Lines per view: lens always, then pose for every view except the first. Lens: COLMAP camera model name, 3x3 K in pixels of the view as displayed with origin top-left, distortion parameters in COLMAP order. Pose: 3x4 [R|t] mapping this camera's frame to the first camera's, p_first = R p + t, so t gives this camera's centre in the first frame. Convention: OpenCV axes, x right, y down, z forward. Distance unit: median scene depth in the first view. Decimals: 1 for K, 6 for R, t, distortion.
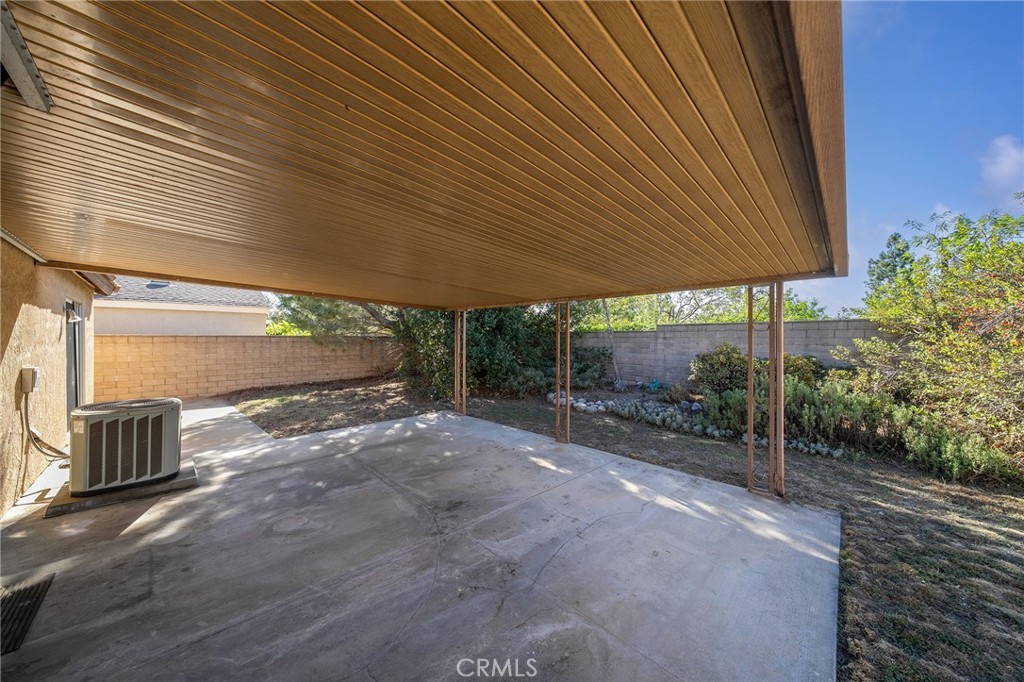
lens RADIAL K [[350.9, 0, 512.3], [0, 350.9, 337.1], [0, 0, 1]] dist [-0.001466, -0.000343]
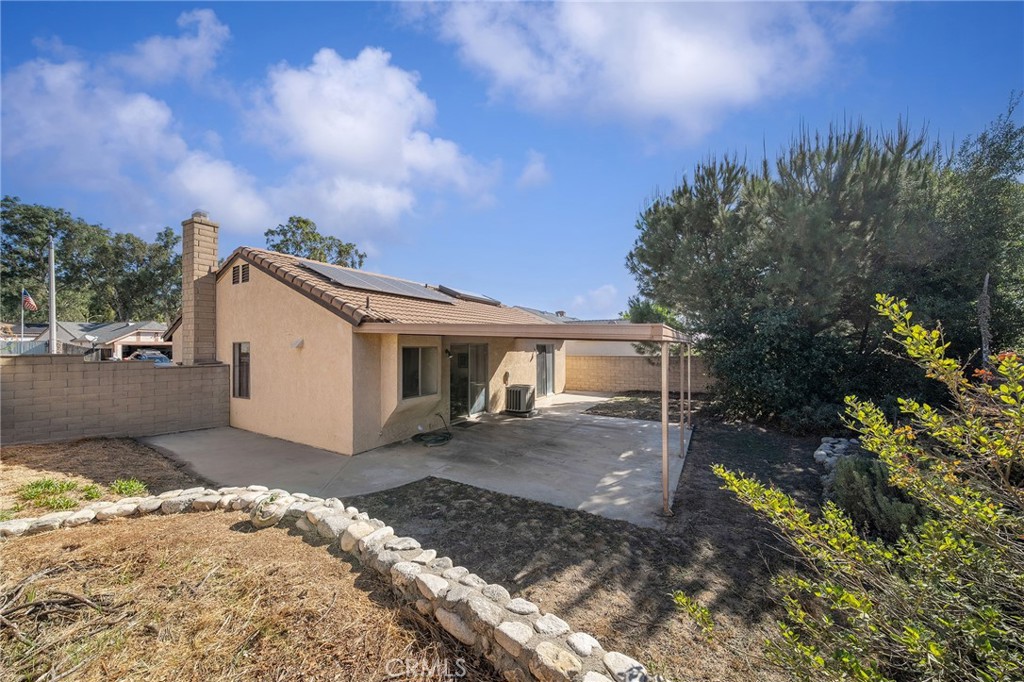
lens RADIAL K [[350.9, 0, 512.8], [0, 350.9, 347.0], [0, 0, 1]] dist [-0.001466, -0.000343]
pose [[0.280552, -0.000745, -0.959839, 1.813105], [0.000961, 0.999999, -0.000495, -0.137884], [0.959838, -0.000784, 0.280552, 0.119303]]
